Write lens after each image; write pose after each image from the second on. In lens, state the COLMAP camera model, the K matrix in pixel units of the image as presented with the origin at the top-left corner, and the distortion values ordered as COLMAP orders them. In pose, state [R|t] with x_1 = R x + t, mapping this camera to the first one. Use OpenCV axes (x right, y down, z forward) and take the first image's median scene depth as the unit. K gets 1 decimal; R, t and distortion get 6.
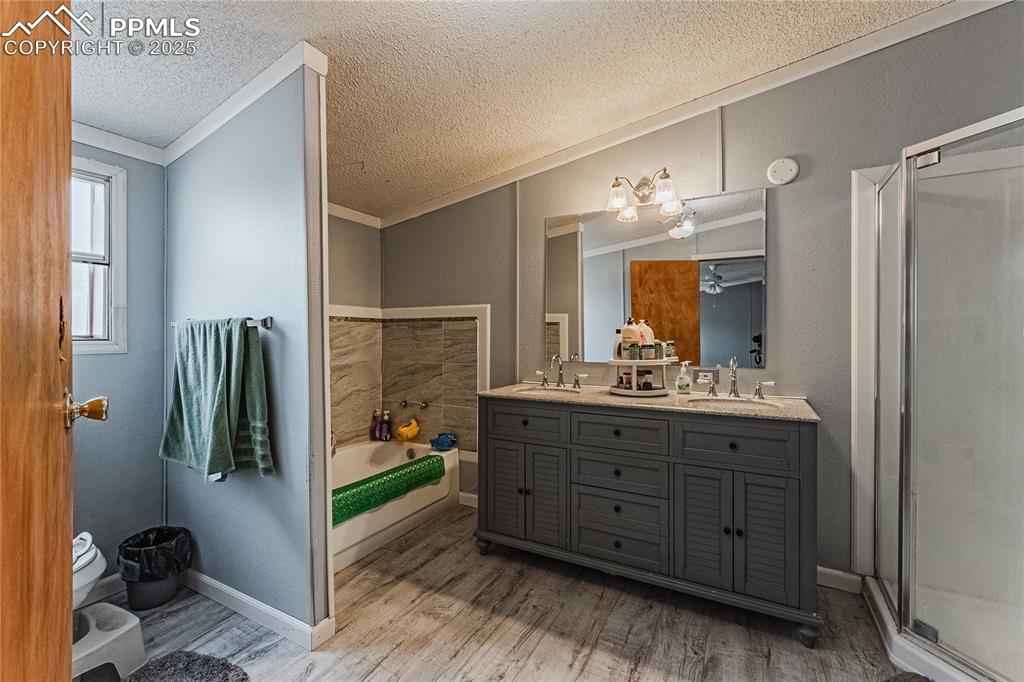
lens RADIAL K [[433.2, 0, 514.0], [0, 433.2, 342.5], [0, 0, 1]] dist [0.001026, -0.000631]
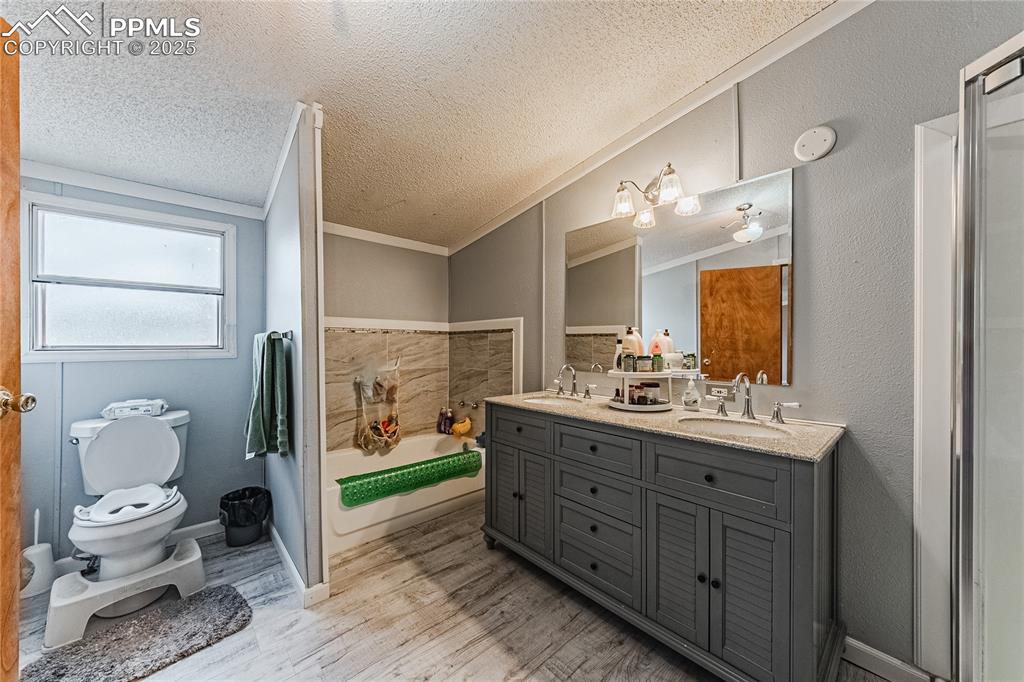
lens RADIAL K [[364.7, 0, 517.5], [0, 364.7, 350.3], [0, 0, 1]] dist [-0.000833, 0.000532]
pose [[0.946652, 0.005960, -0.322201, 0.307574], [-0.006954, 0.999974, -0.001933, -0.003610], [0.322181, 0.004070, 0.946669, 0.172474]]
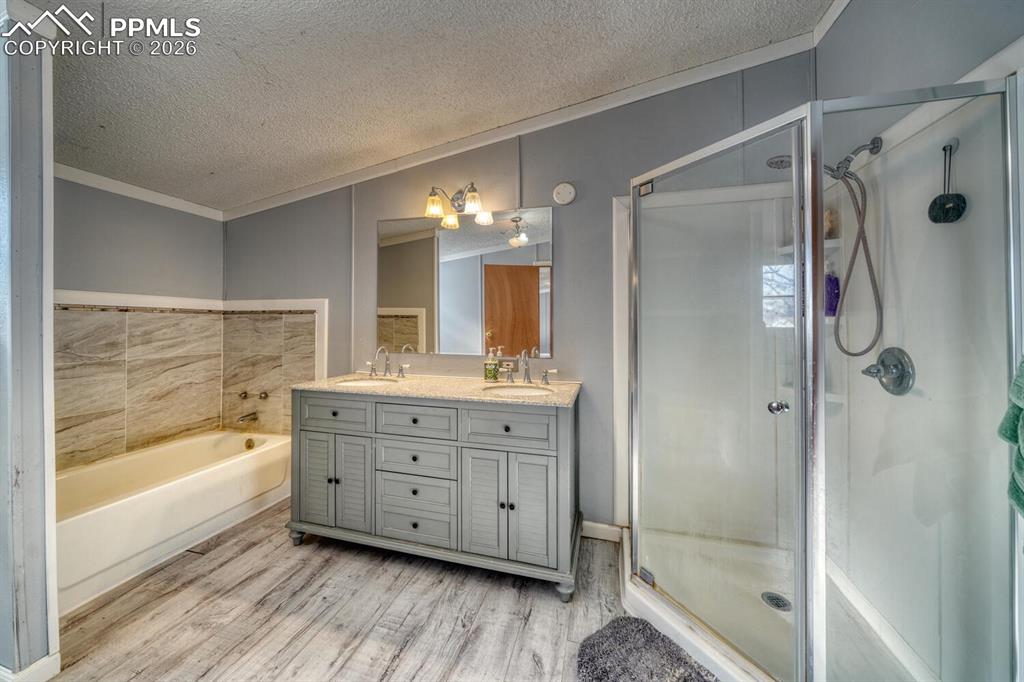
lens RADIAL K [[358.0, 0, 507.2], [0, 358.0, 325.0], [0, 0, 1]] dist [-0.007242, 0.000382]
pose [[0.974928, 0.005236, 0.222459, 0.239949], [-0.001687, 0.999868, -0.016141, -0.014358], [-0.222514, 0.015361, 0.974808, 0.072974]]
